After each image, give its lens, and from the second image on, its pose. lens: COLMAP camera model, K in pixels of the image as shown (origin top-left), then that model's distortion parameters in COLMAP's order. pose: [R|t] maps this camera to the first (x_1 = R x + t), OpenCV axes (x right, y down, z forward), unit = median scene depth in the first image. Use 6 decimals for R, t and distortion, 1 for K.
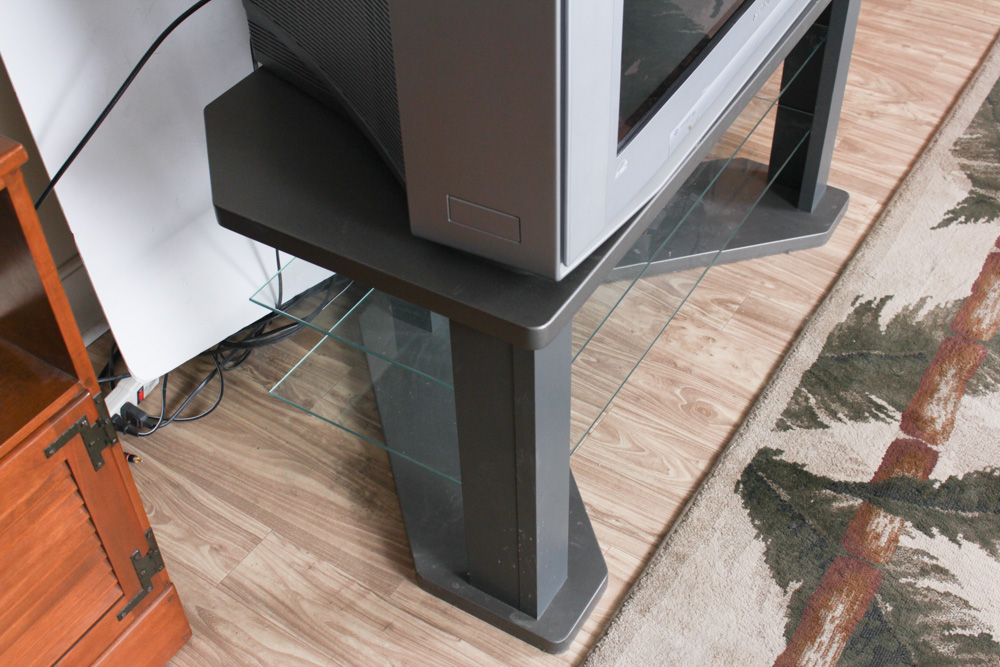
lens RADIAL K [[1184.2, 0, 500.0], [0, 1184.2, 333.5], [0, 0, 1]] dist [-0.102675, 0.082564]
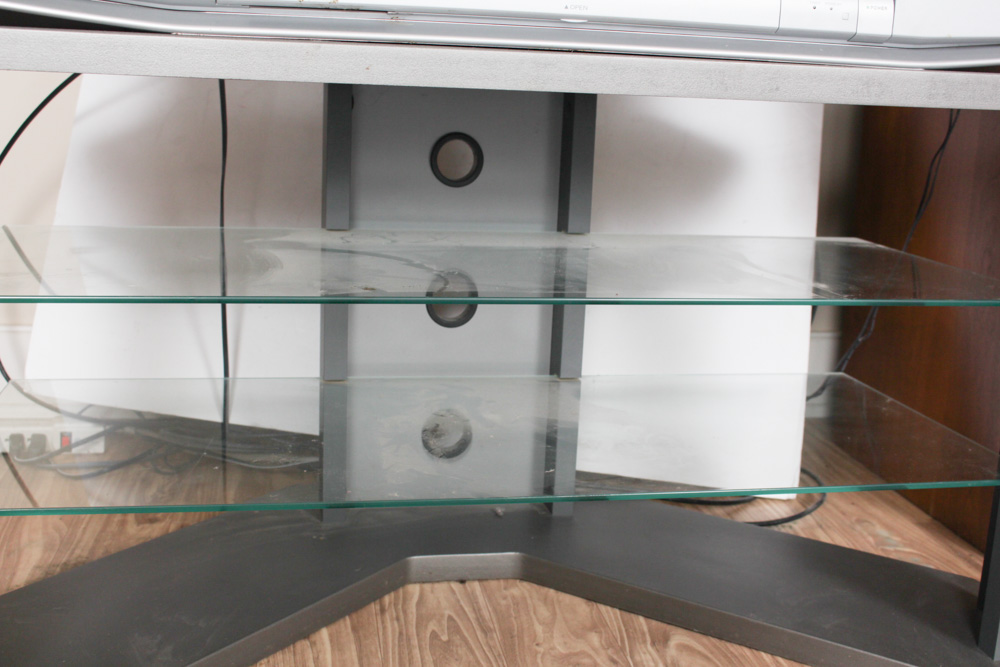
lens RADIAL K [[1184.2, 0, 500.0], [0, 1184.2, 333.5], [0, 0, 1]] dist [-0.102675, 0.082564]
pose [[0.675828, 0.209467, -0.706669, 0.394313], [-0.550584, 0.780884, -0.295089, 0.050677], [0.490015, 0.588510, 0.643072, 0.413743]]
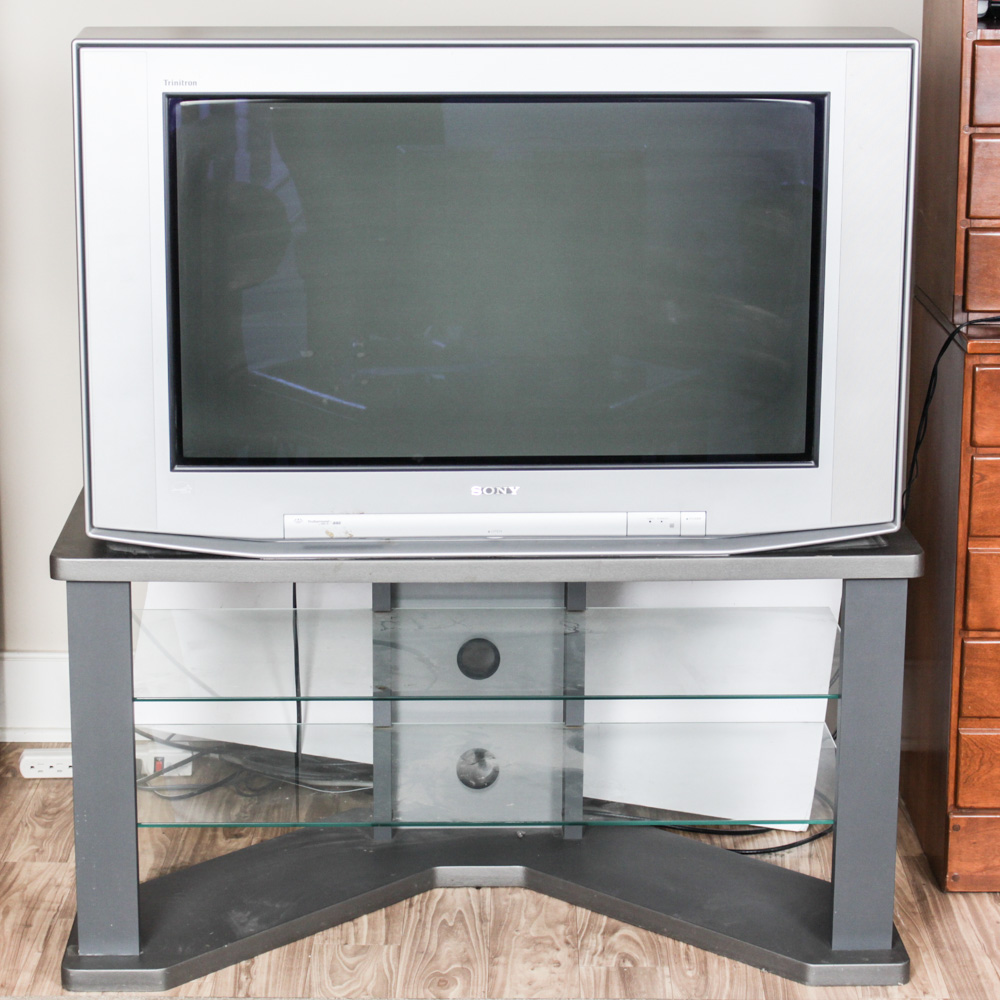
lens RADIAL K [[2817.7, 0, 500.0], [0, 2817.7, 500.0], [0, 0, 1]] dist [-0.061834, 0.864954]
pose [[0.546338, 0.229063, -0.805633, 1.300668], [-0.593001, 0.785070, -0.178925, 0.098019], [0.591493, 0.575495, 0.564749, -0.228796]]
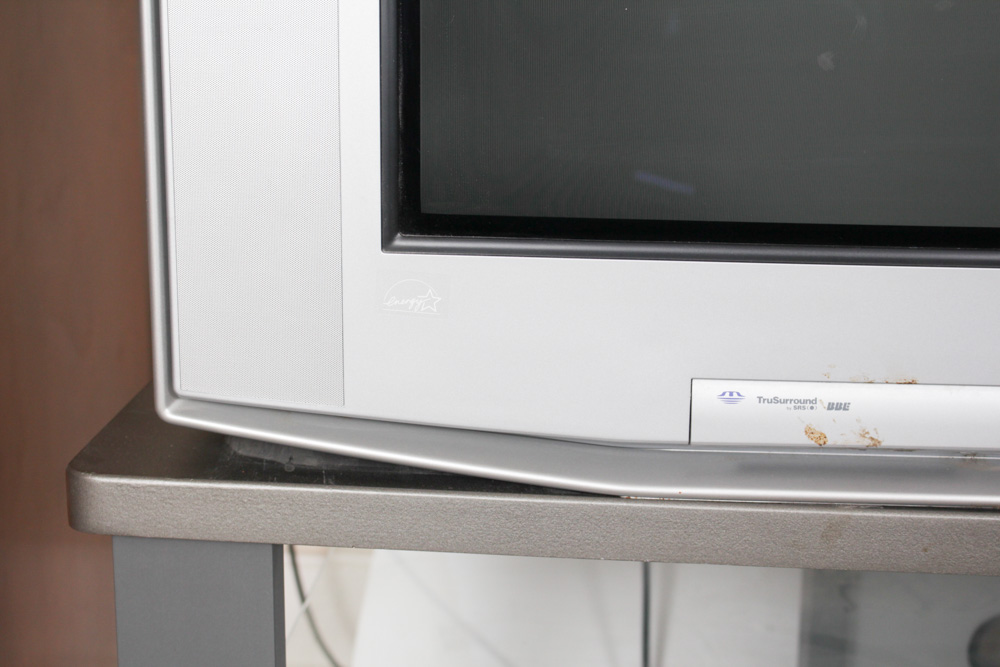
lens RADIAL K [[1812.3, 0, 500.2], [0, 1812.3, 316.6], [0, 0, 1]] dist [-0.027892, -0.036774]
pose [[0.450428, 0.255858, -0.855366, 0.345868], [-0.630996, 0.769018, -0.102247, -0.041036], [0.631632, 0.585788, 0.507833, 0.326353]]
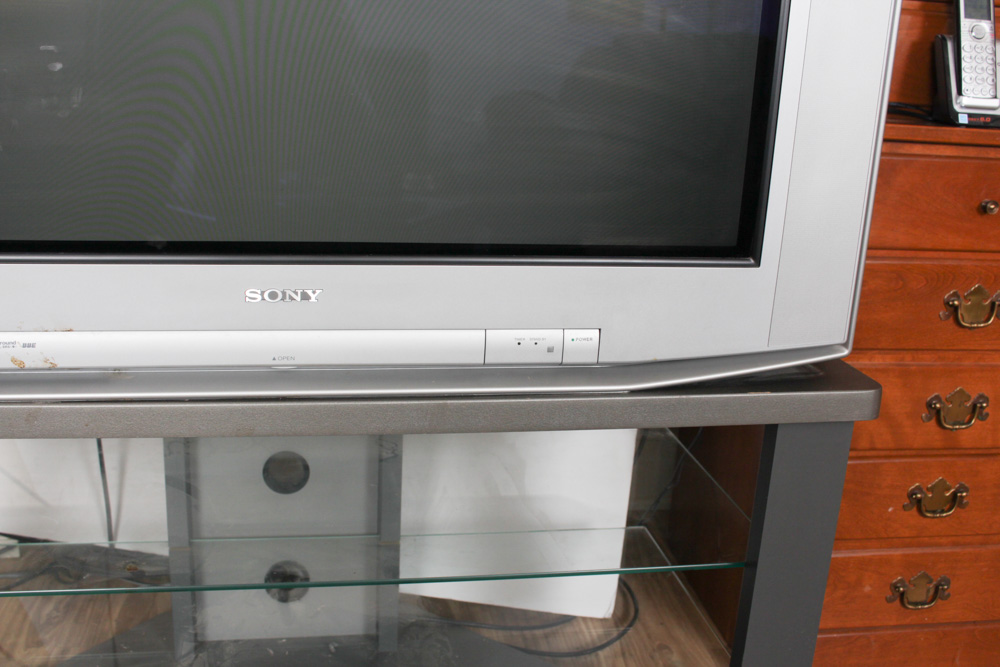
lens RADIAL K [[1022.7, 0, 500.0], [0, 1022.7, 333.5], [0, 0, 1]] dist [-0.132658, 0.120351]
pose [[0.662865, 0.270843, -0.698036, 0.415388], [-0.567343, 0.790064, -0.232207, -0.116316], [0.488602, 0.549948, 0.677366, 0.400039]]
